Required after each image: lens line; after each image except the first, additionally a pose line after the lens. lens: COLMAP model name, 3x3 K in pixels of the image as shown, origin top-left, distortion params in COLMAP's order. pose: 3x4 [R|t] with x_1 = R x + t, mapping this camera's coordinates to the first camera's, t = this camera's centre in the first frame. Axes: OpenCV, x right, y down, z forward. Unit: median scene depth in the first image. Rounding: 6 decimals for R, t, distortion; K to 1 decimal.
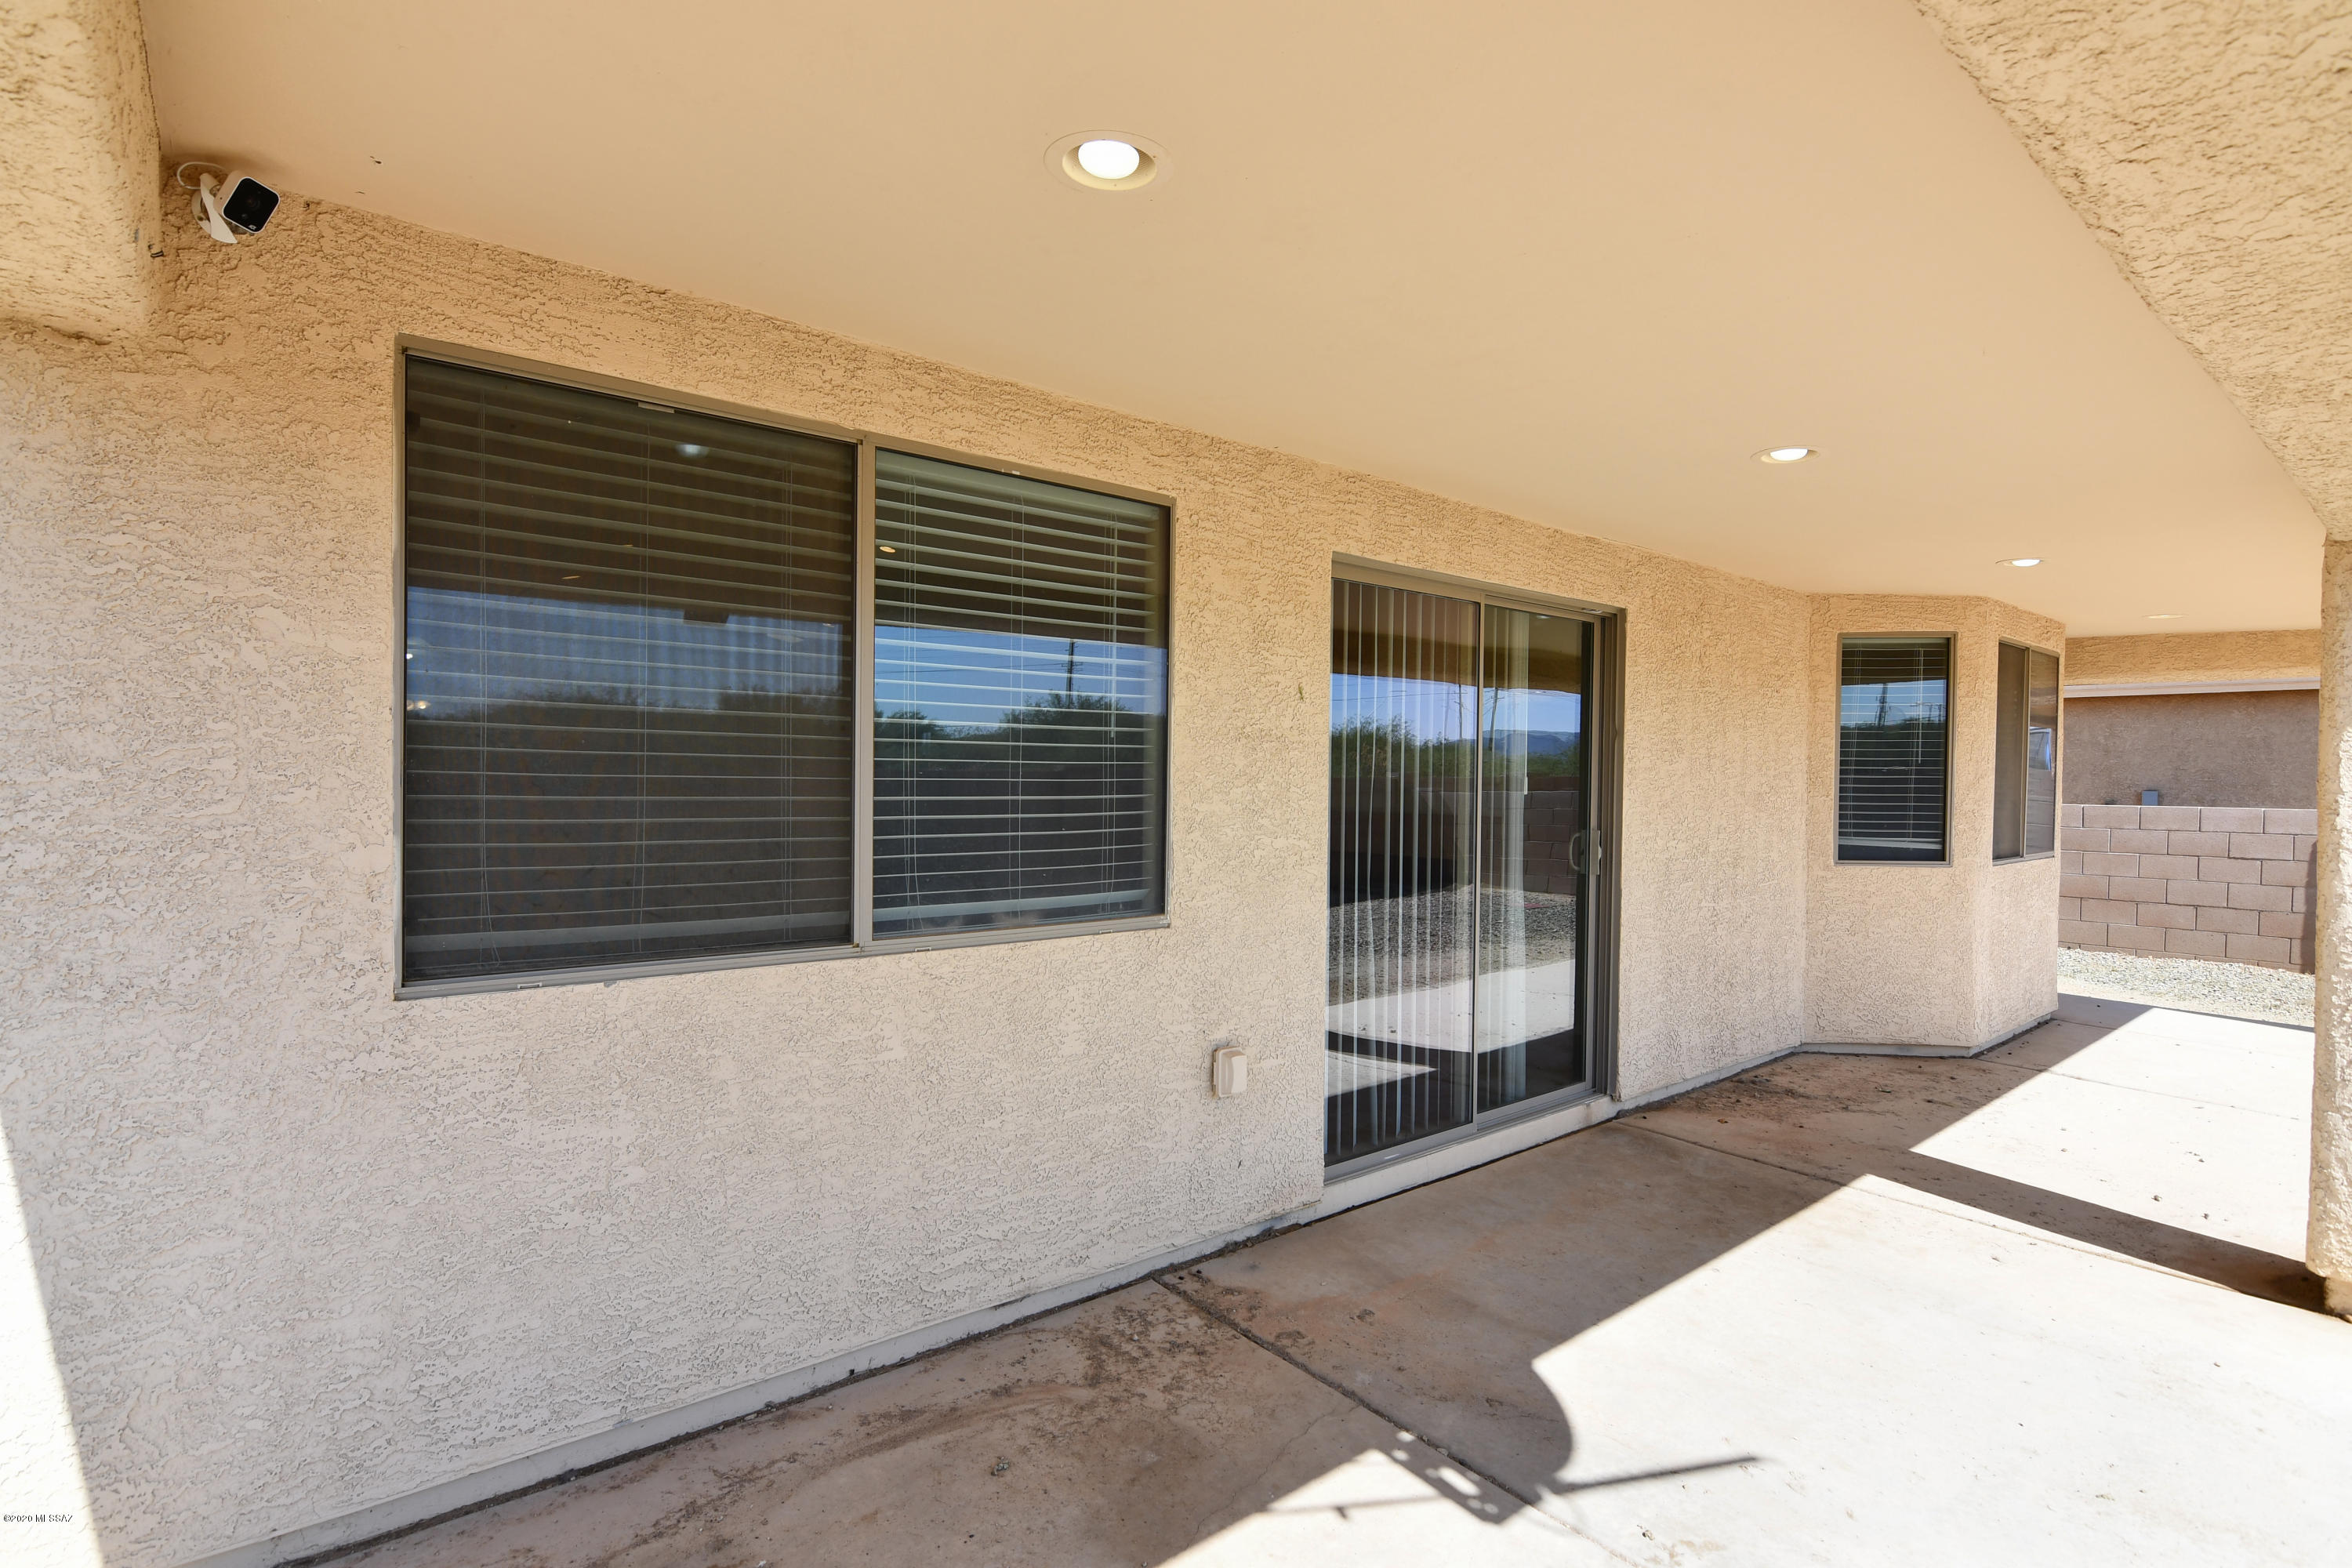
lens RADIAL K [[1139.1, 0, 1166.3], [0, 1139.1, 793.5], [0, 0, 1]] dist [-0.002204, -0.013403]
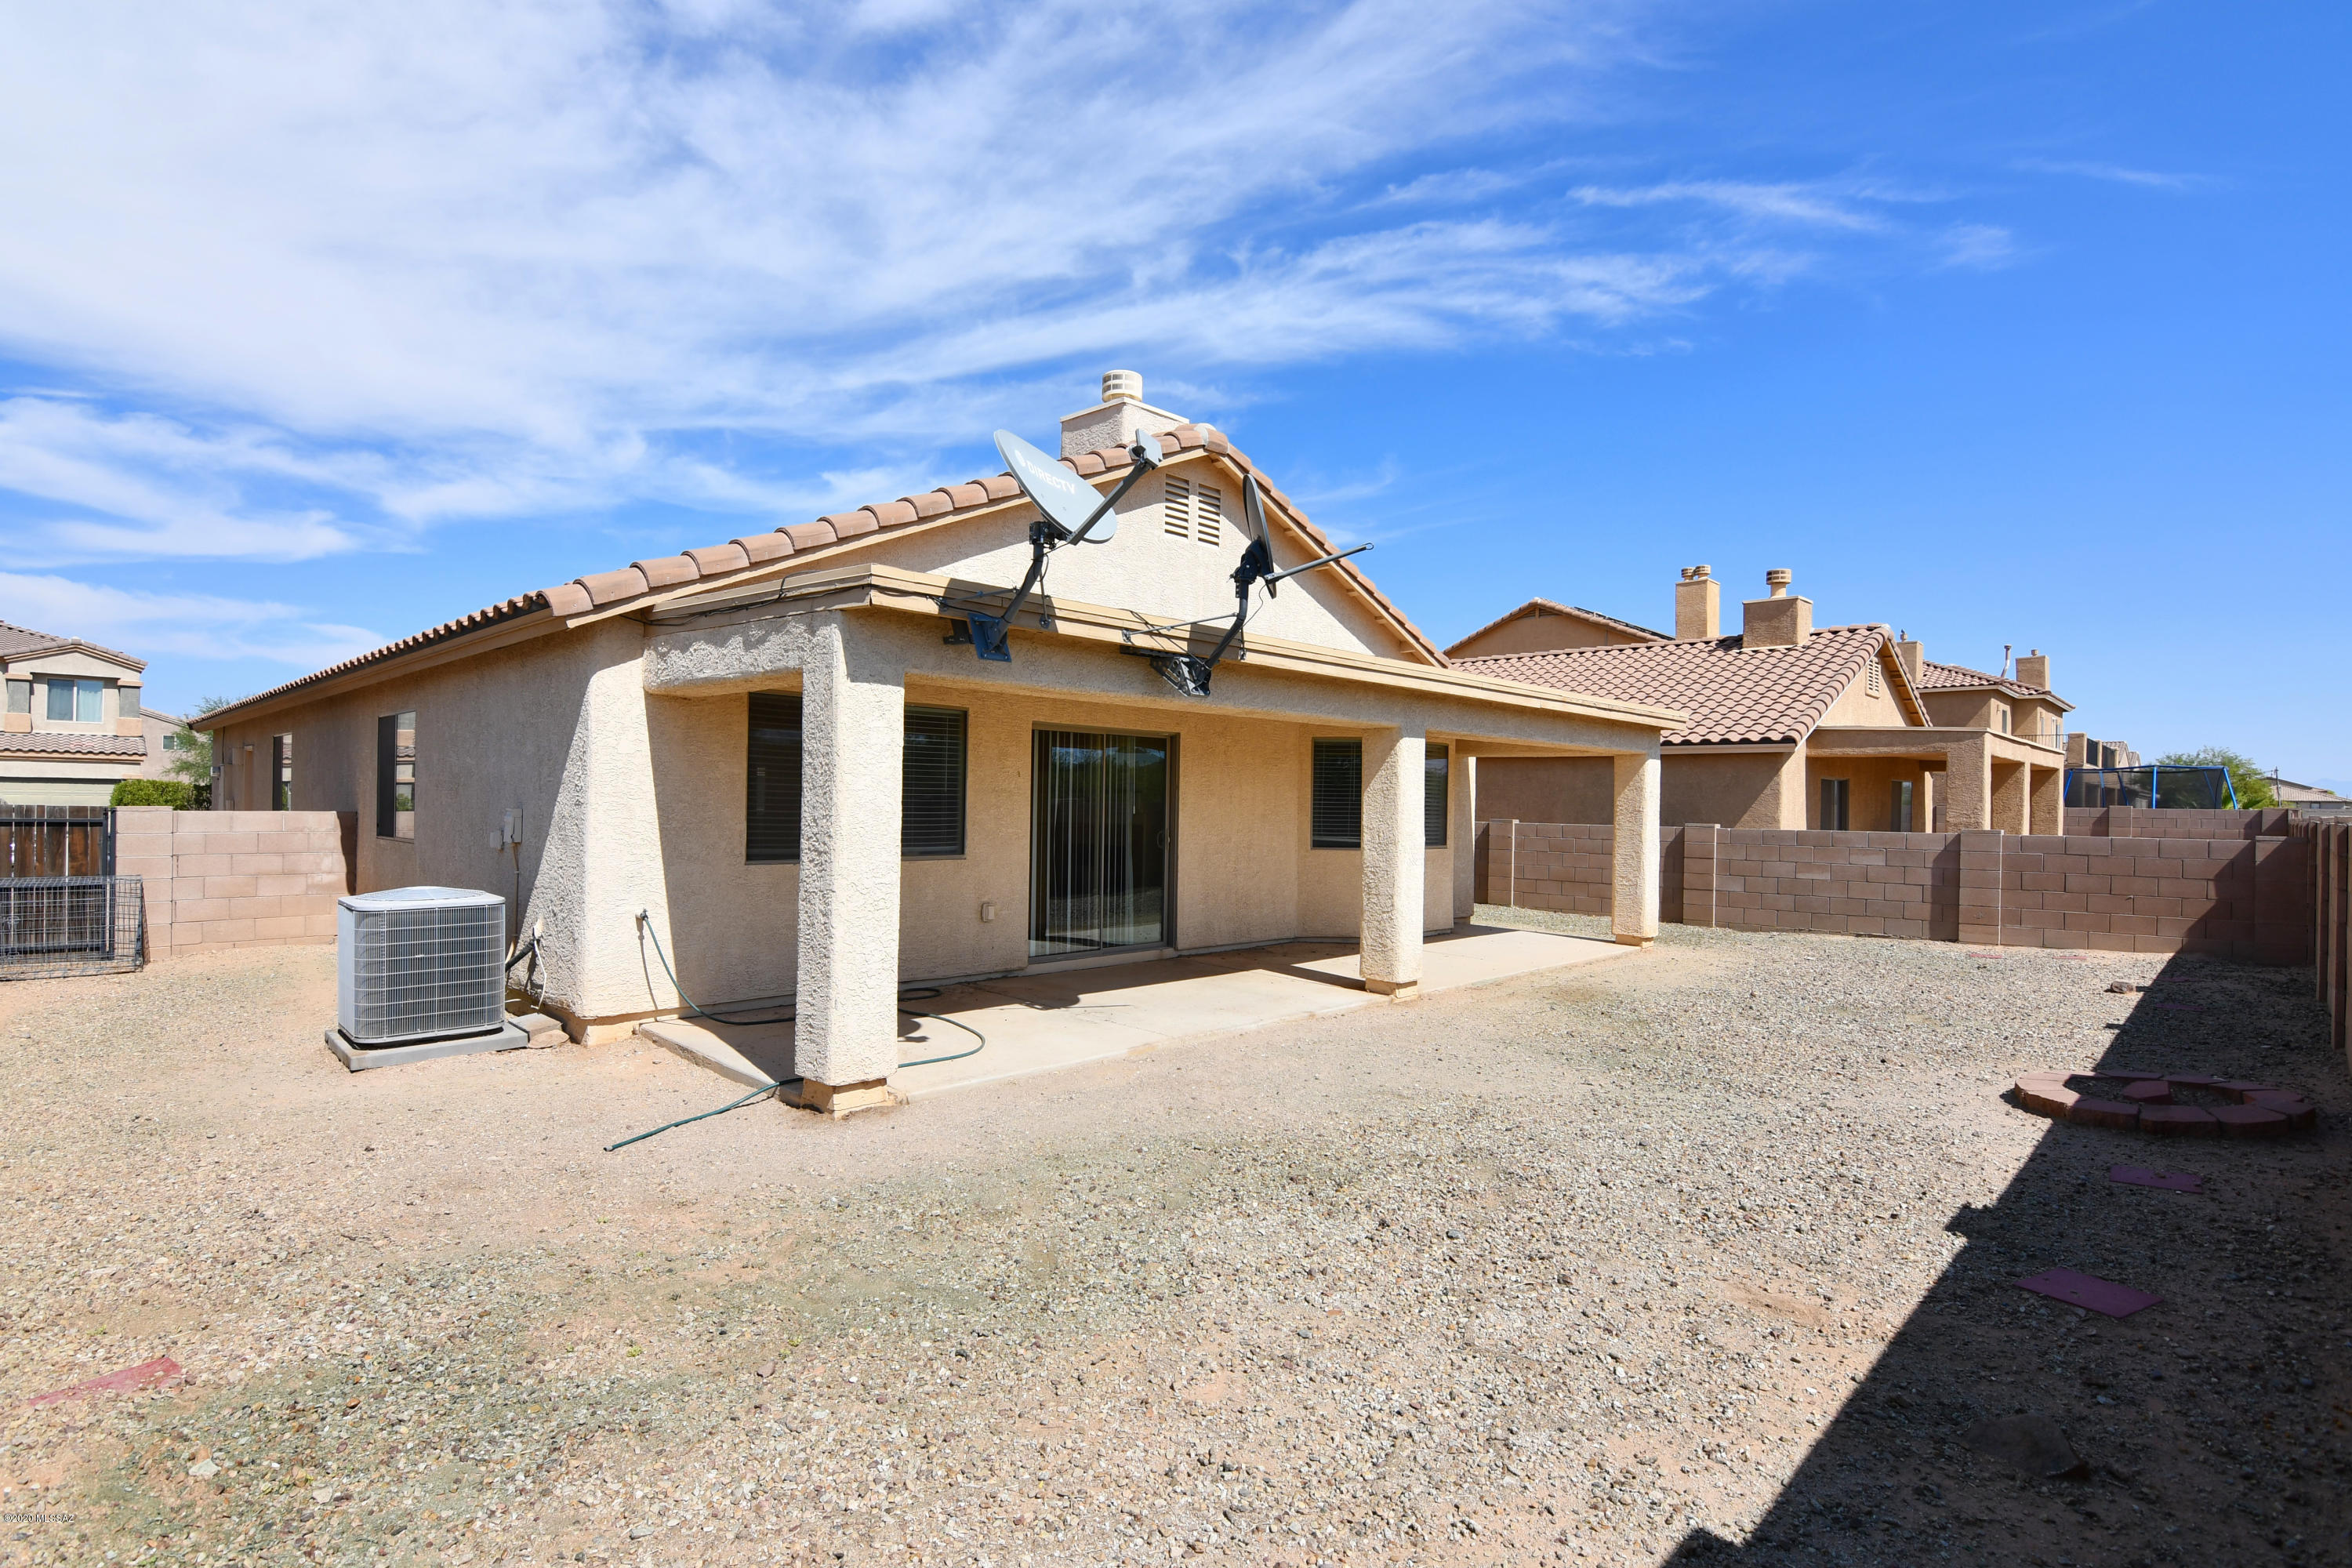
lens RADIAL K [[1139.1, 0, 1166.3], [0, 1139.1, 793.5], [0, 0, 1]] dist [-0.002204, -0.013403]
pose [[0.993756, 0.003633, 0.111514, 0.131050], [-0.000771, 0.999669, -0.025700, 0.019488], [-0.111571, 0.025454, 0.993430, -1.343478]]
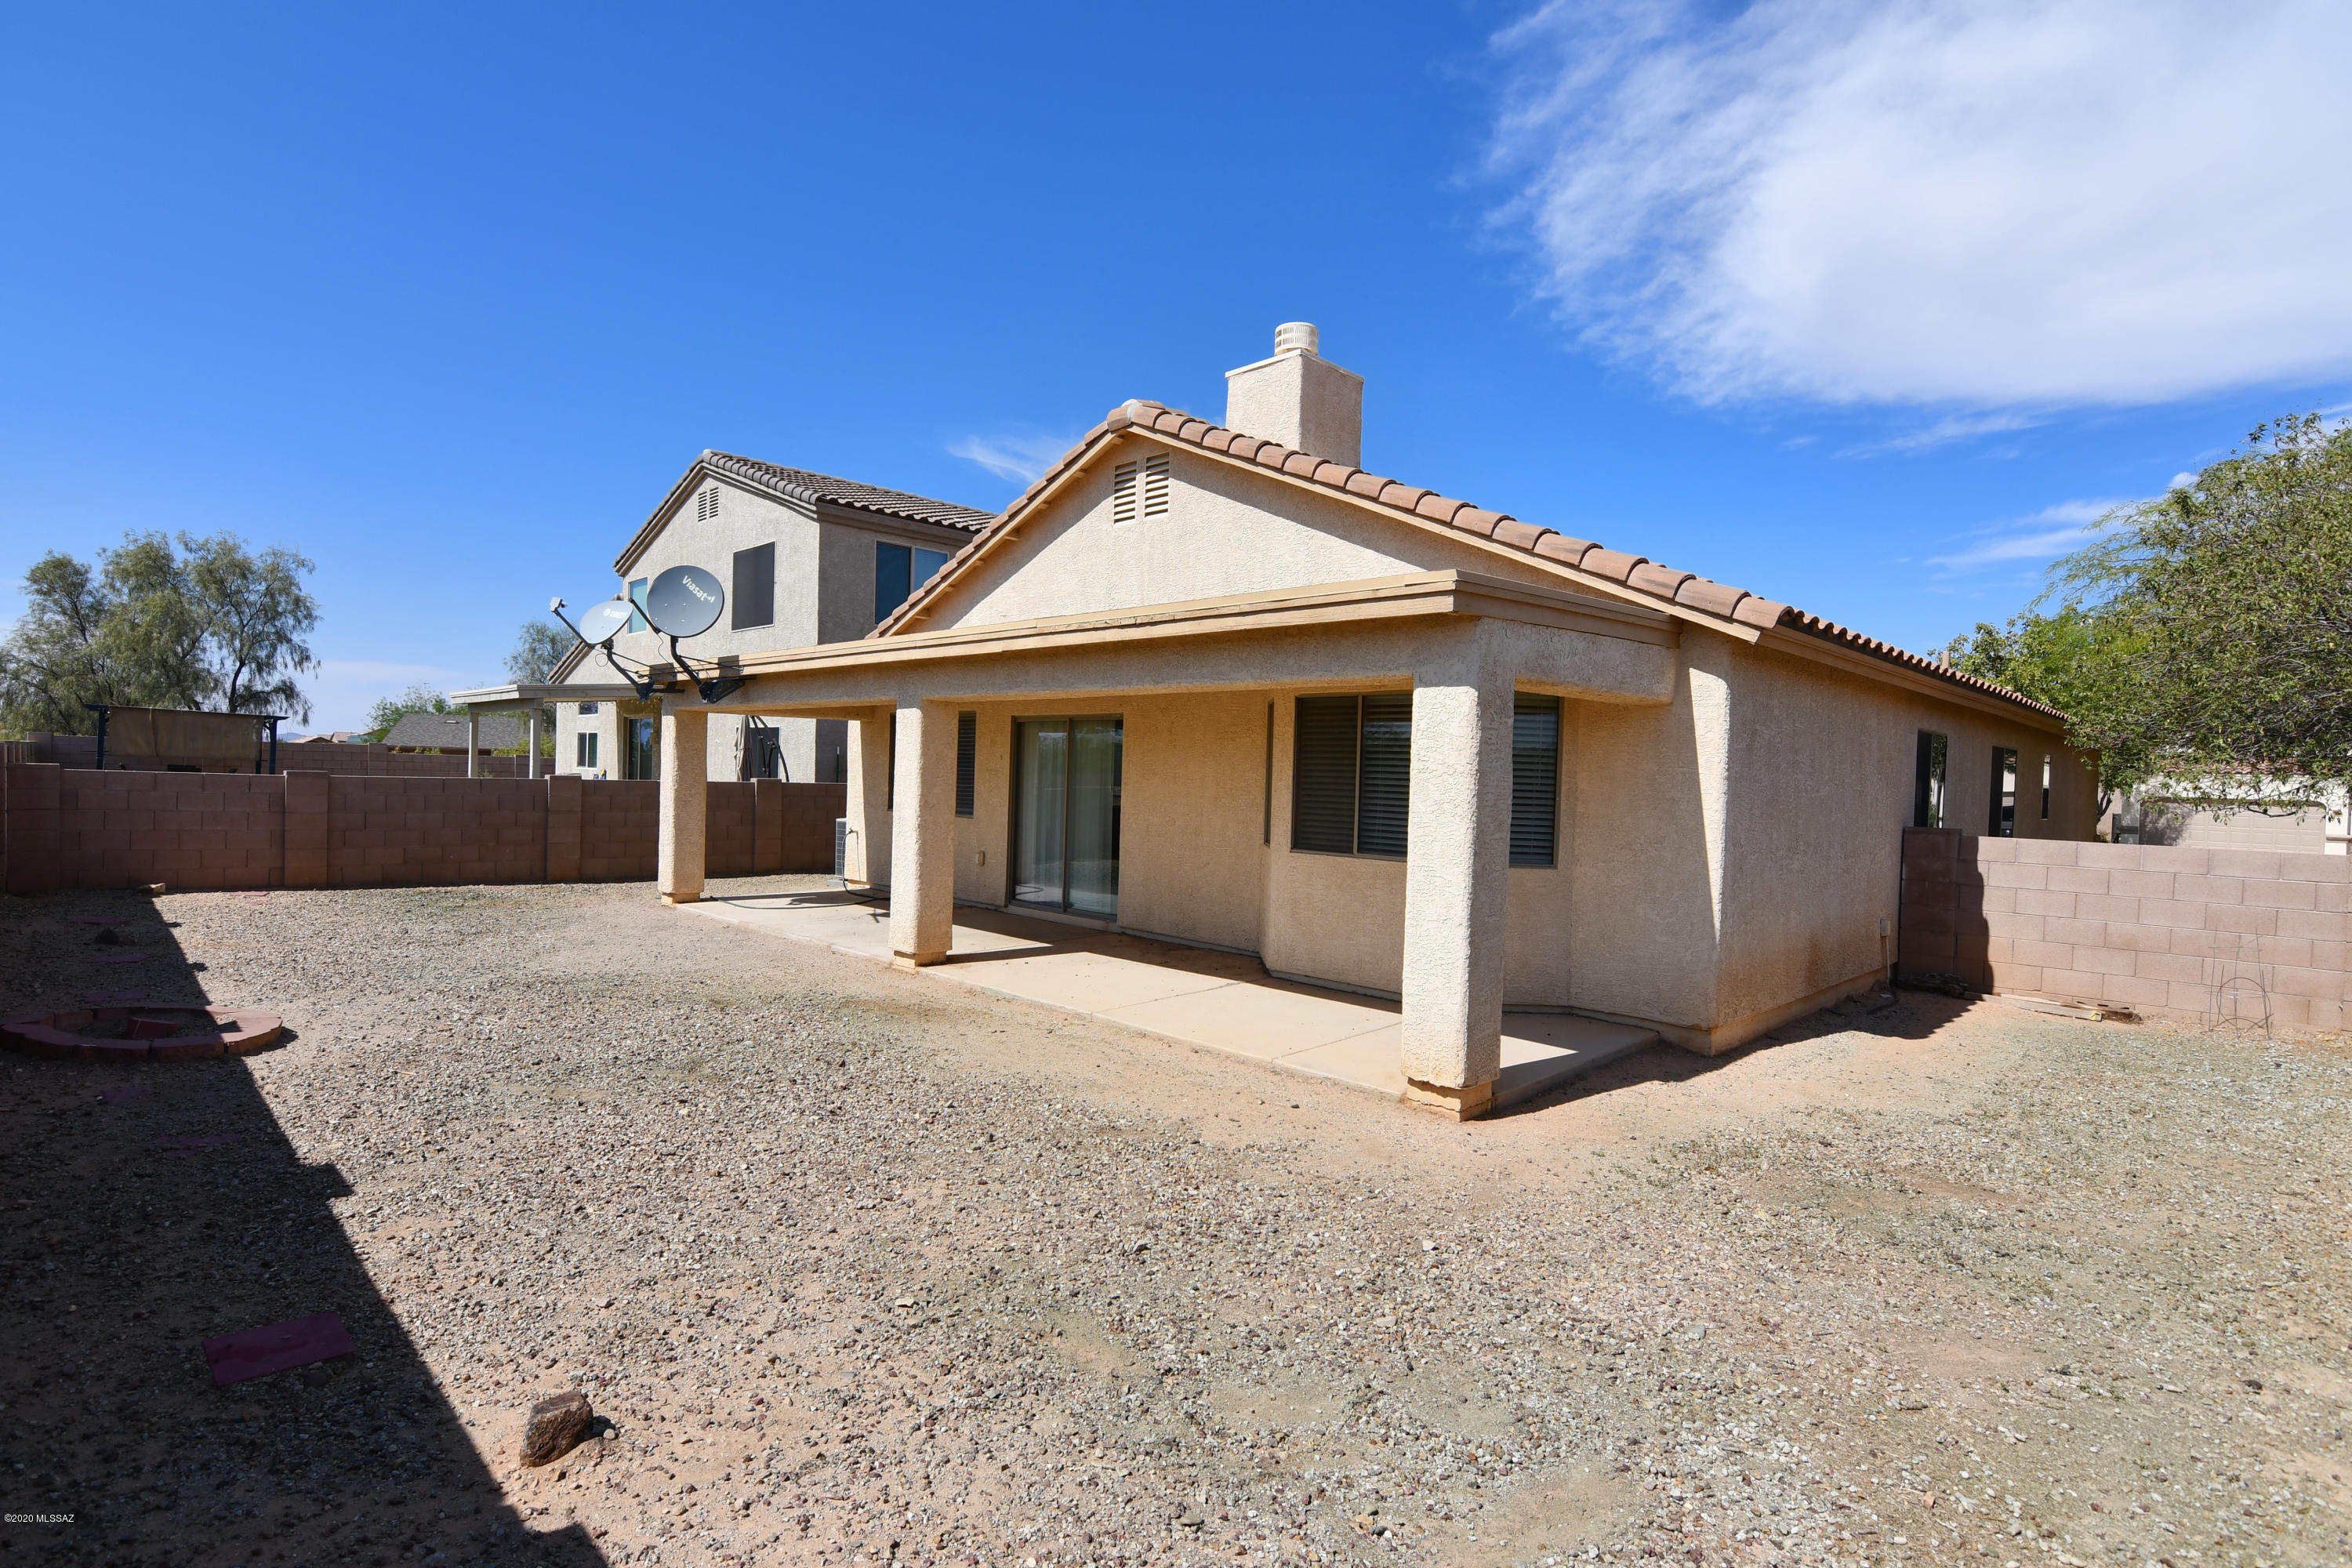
lens RADIAL K [[1132.7, 0, 1176.0], [0, 1132.7, 784.0], [0, 0, 1]] dist [-0.001053, -0.013247]
pose [[0.101452, 0.000530, -0.994840, 2.888100], [-0.048150, 0.998831, -0.004378, -0.013322], [0.993675, 0.048346, 0.101358, 0.936272]]
